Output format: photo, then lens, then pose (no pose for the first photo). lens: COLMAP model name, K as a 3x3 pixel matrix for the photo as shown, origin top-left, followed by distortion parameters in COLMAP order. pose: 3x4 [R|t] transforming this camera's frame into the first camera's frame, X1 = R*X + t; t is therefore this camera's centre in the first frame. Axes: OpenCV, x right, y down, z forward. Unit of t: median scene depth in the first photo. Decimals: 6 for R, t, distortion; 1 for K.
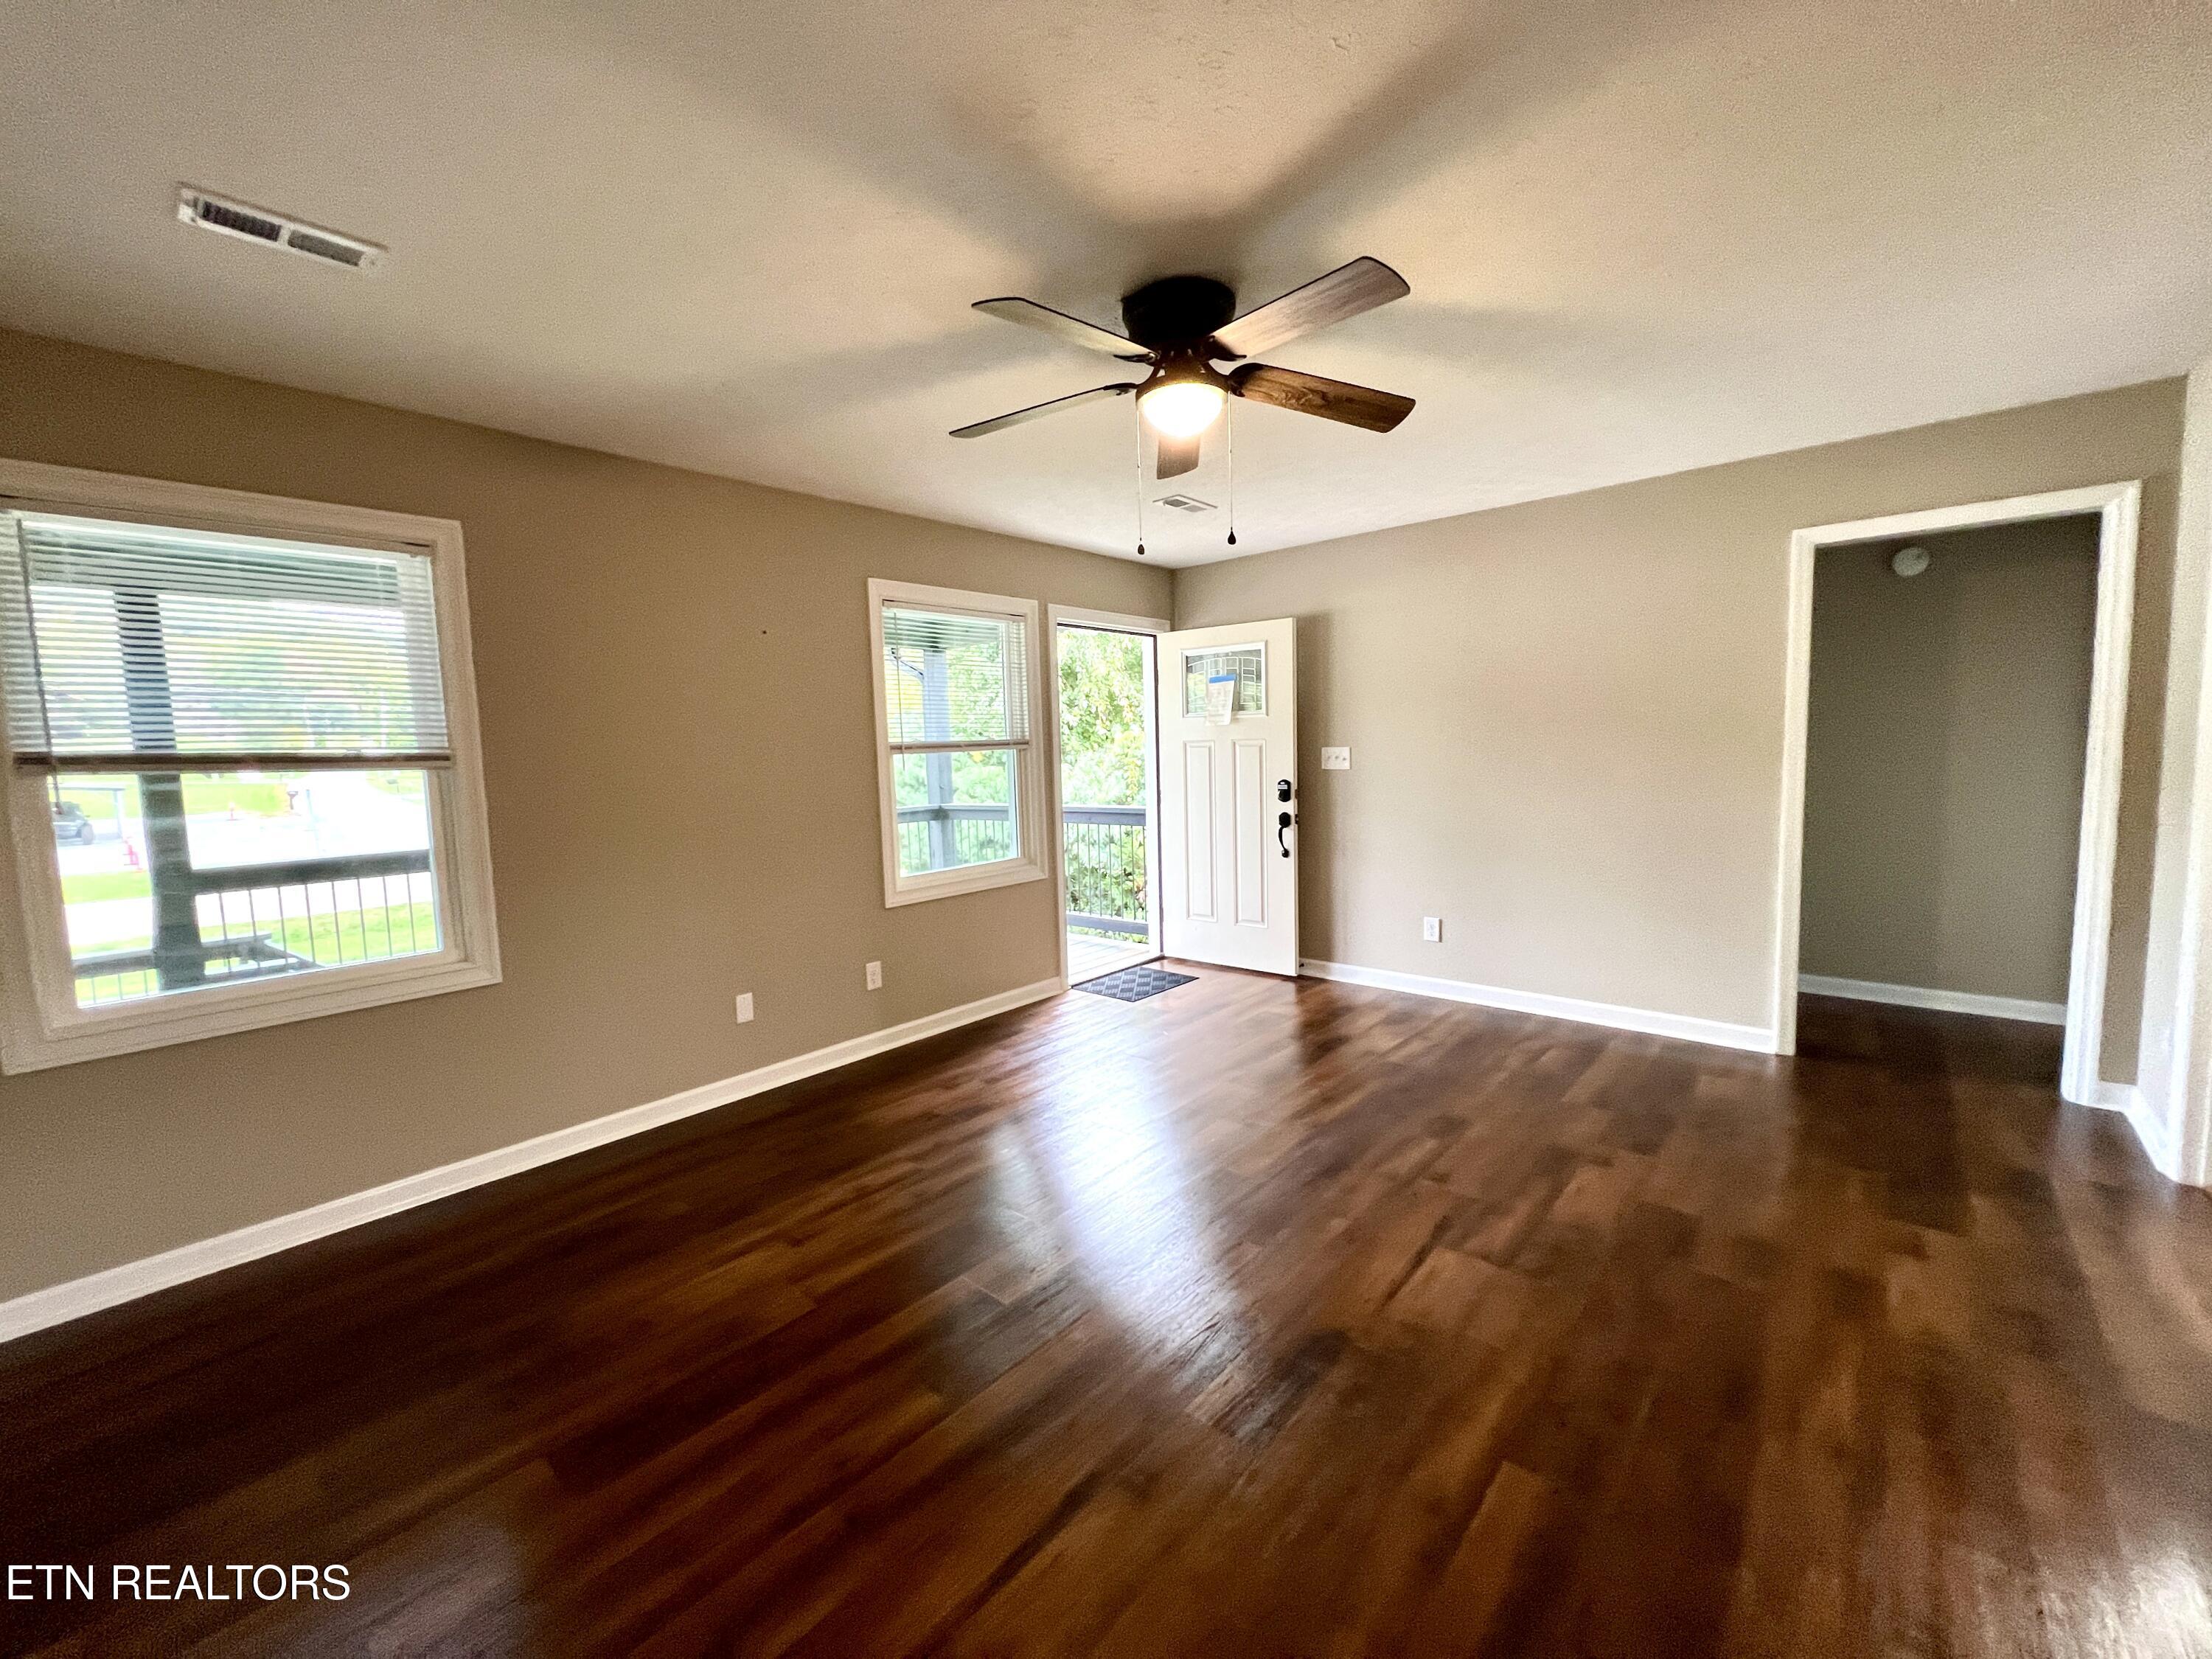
lens RADIAL K [[883.4, 0, 1101.6], [0, 883.4, 821.7], [0, 0, 1]] dist [0.002770, -0.000180]
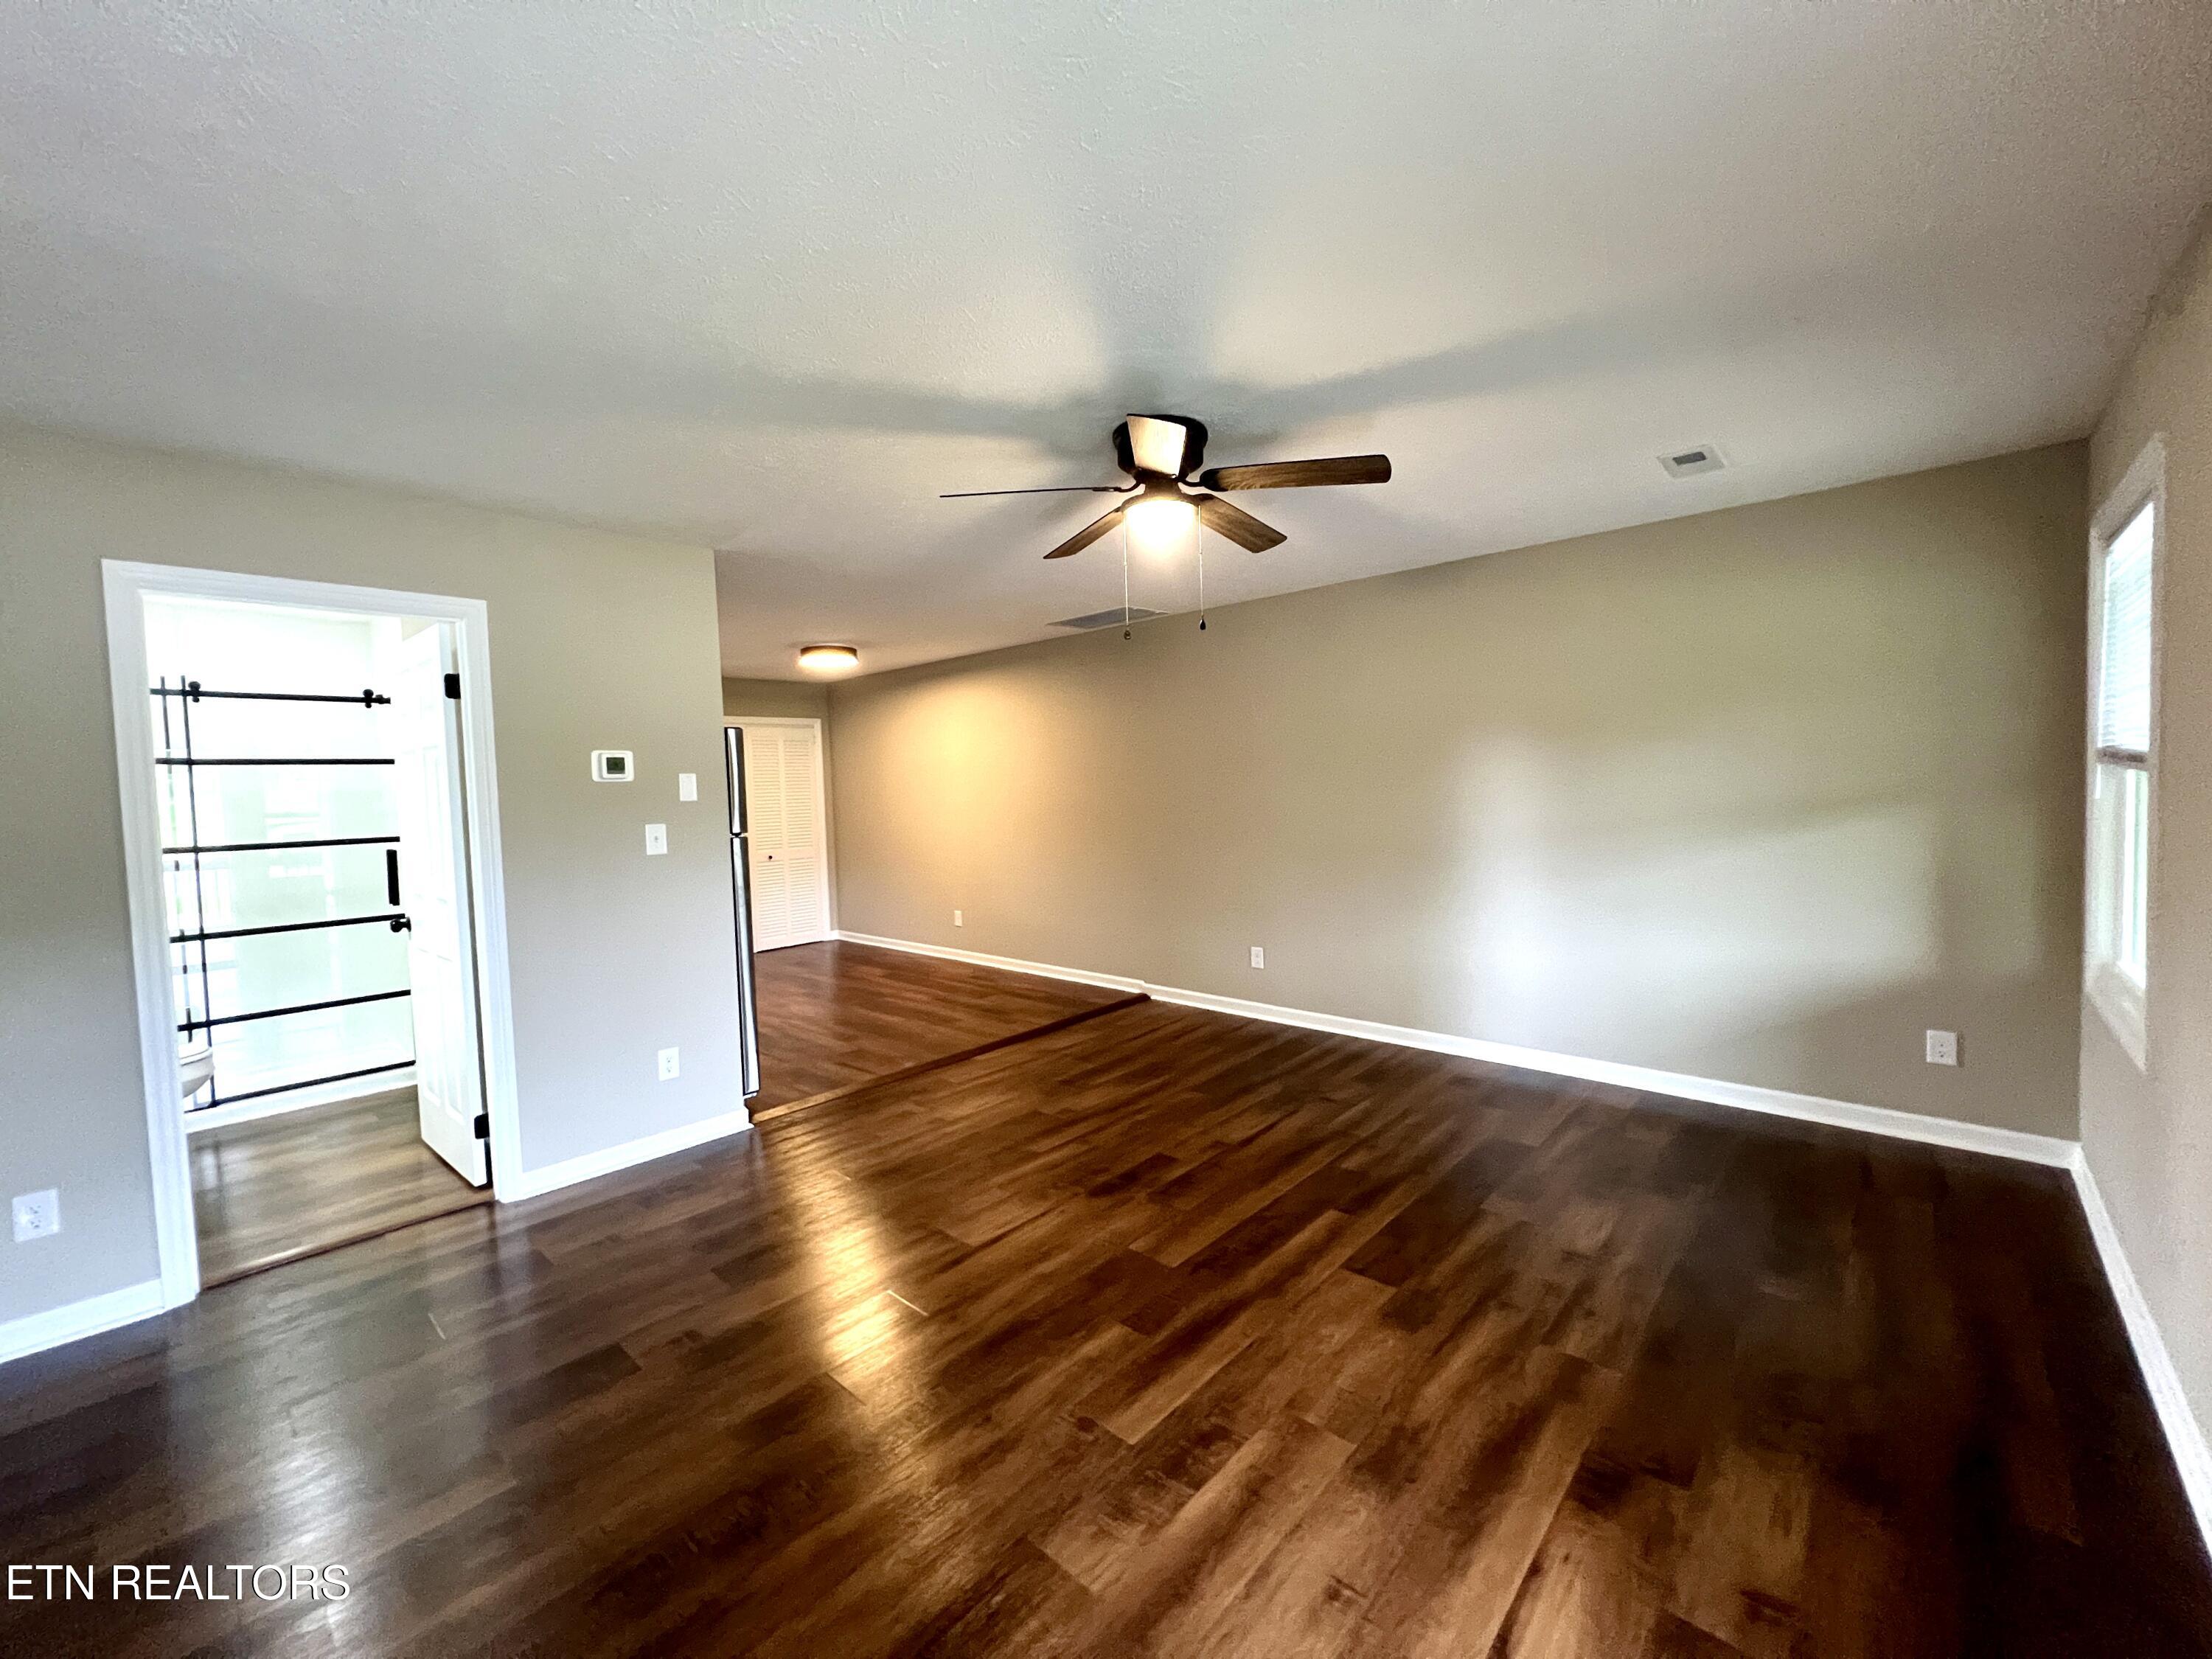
lens RADIAL K [[883.4, 0, 1101.6], [0, 883.4, 821.7], [0, 0, 1]] dist [0.002770, -0.000180]
pose [[-0.998096, 0.059266, 0.017091, 0.083190], [0.061010, 0.989340, 0.132224, -0.104749], [-0.009072, 0.133015, -0.991072, 1.044695]]
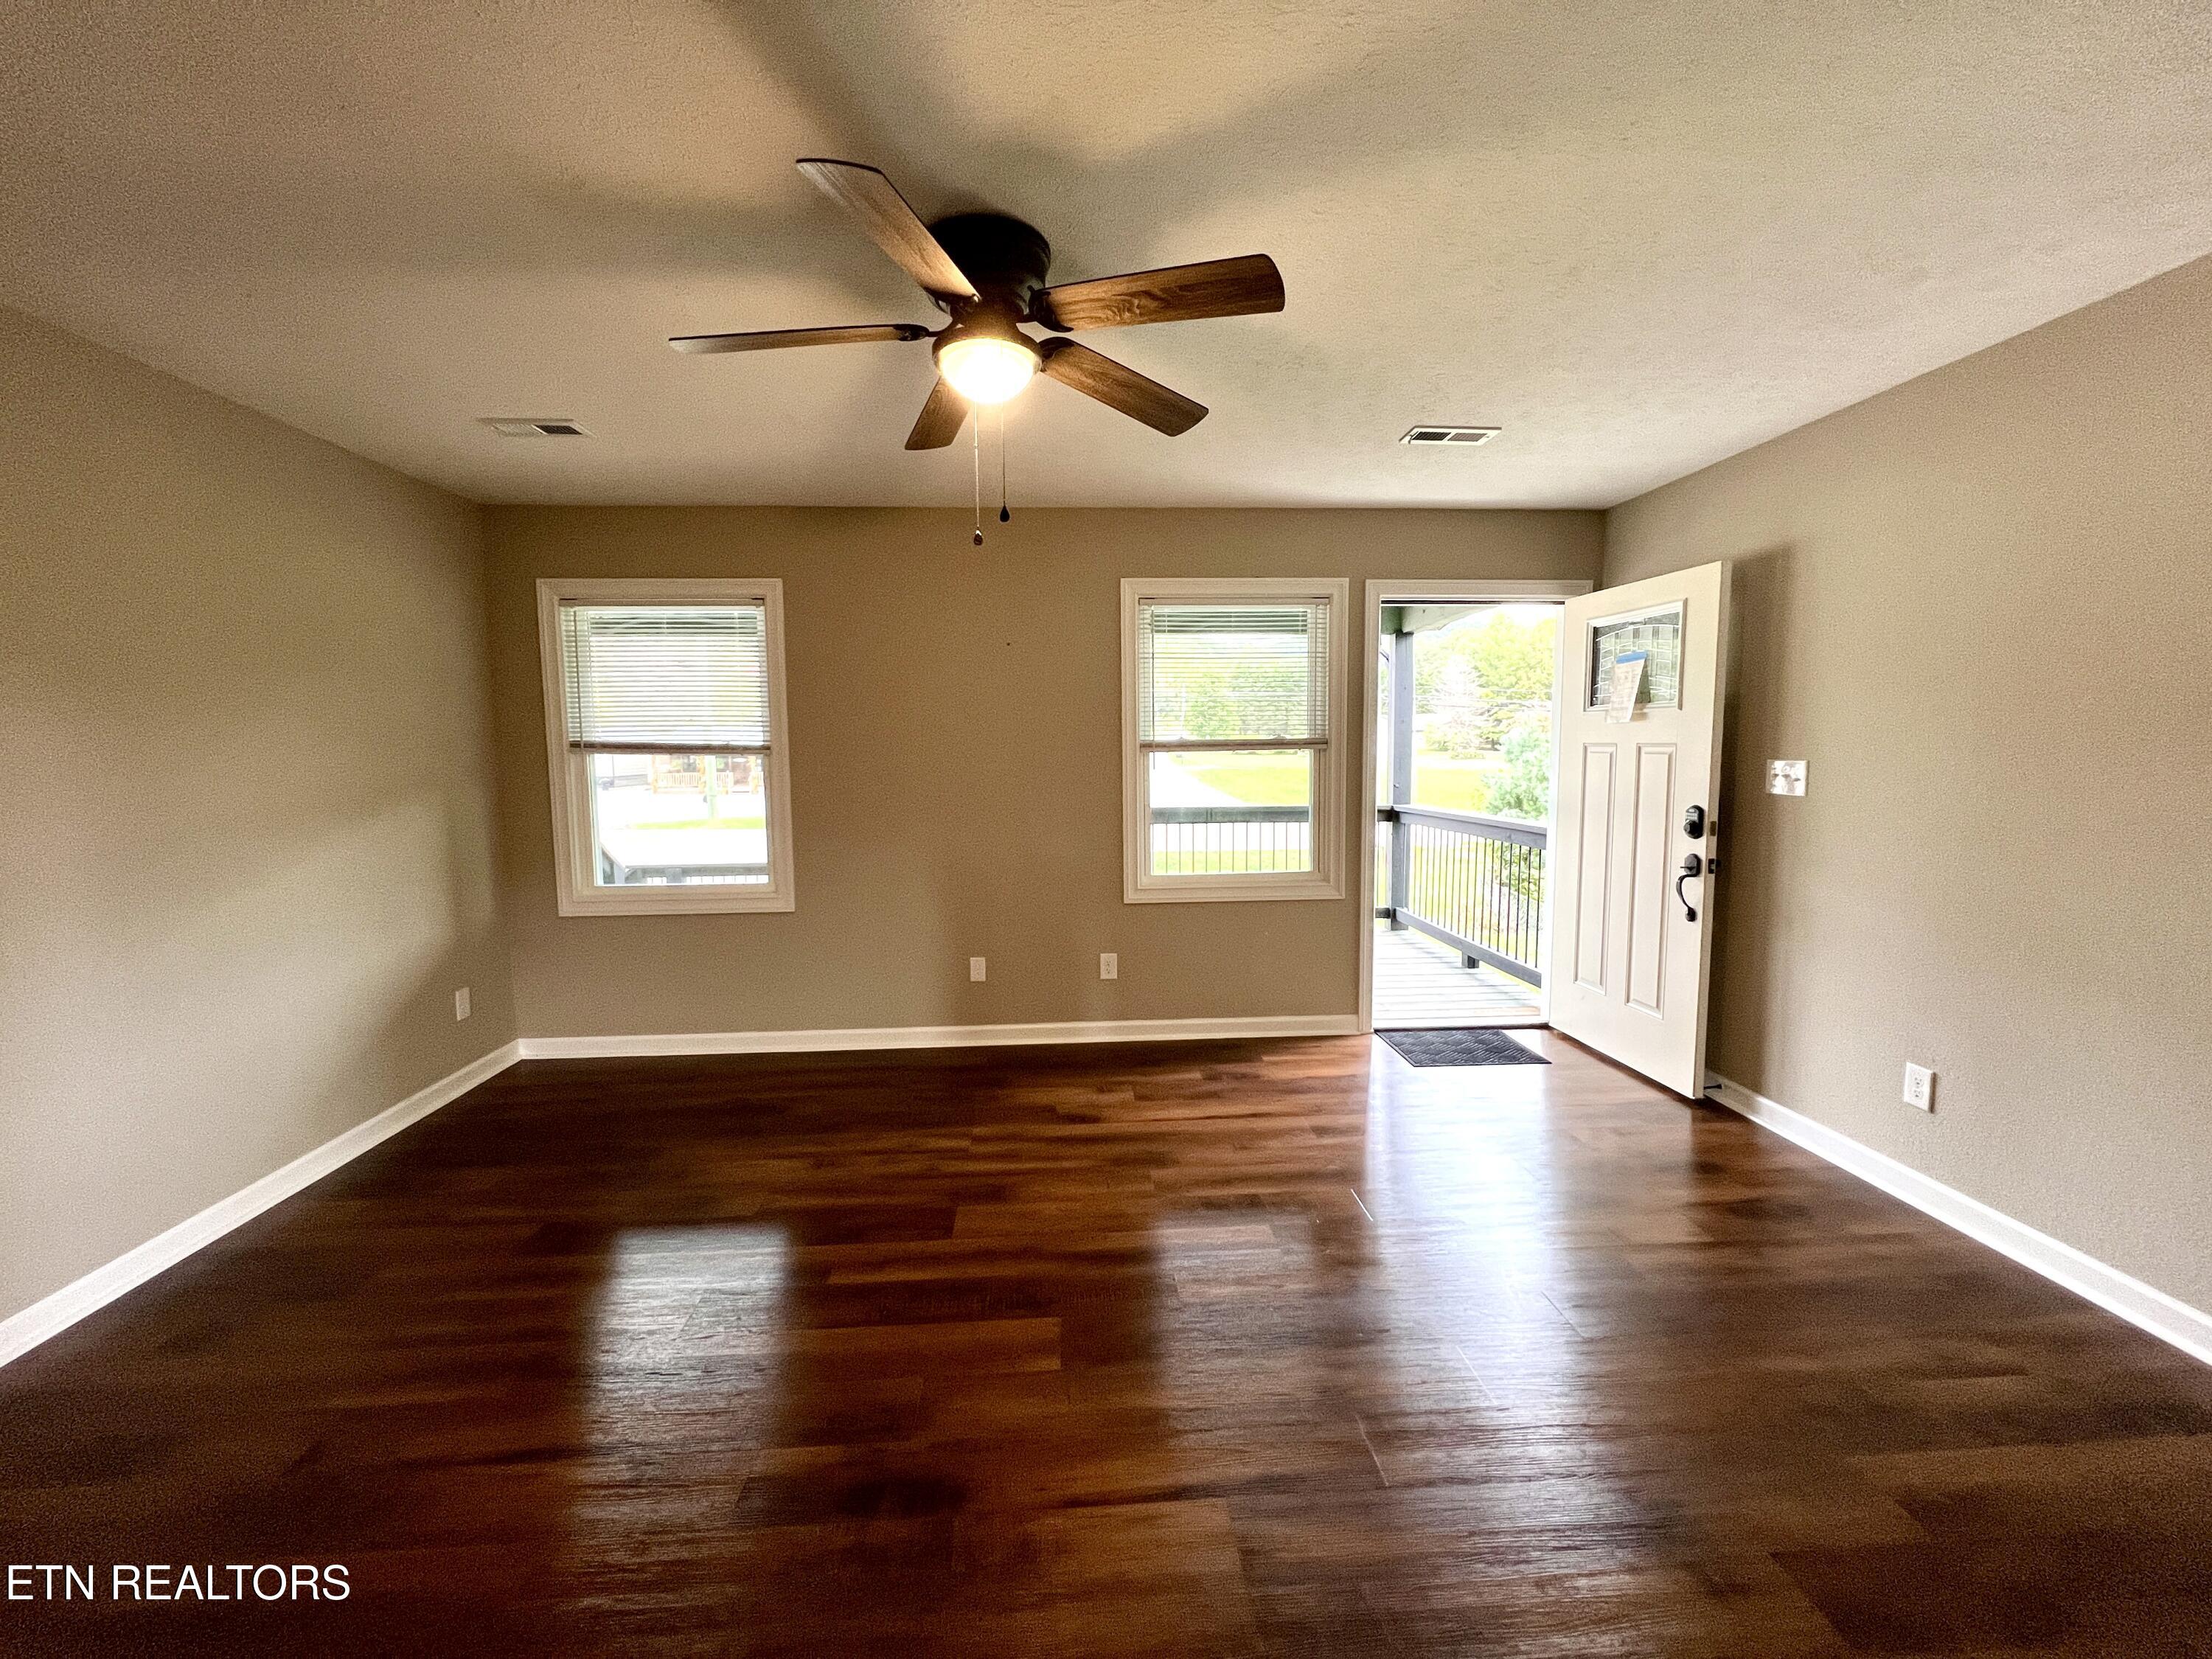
lens RADIAL K [[883.4, 0, 1101.6], [0, 883.4, 821.7], [0, 0, 1]] dist [0.002770, -0.000180]
pose [[0.708917, 0.084977, -0.700154, 0.380002], [-0.073891, 0.996201, 0.046092, -0.035054], [0.701411, 0.019059, 0.712502, 0.219072]]
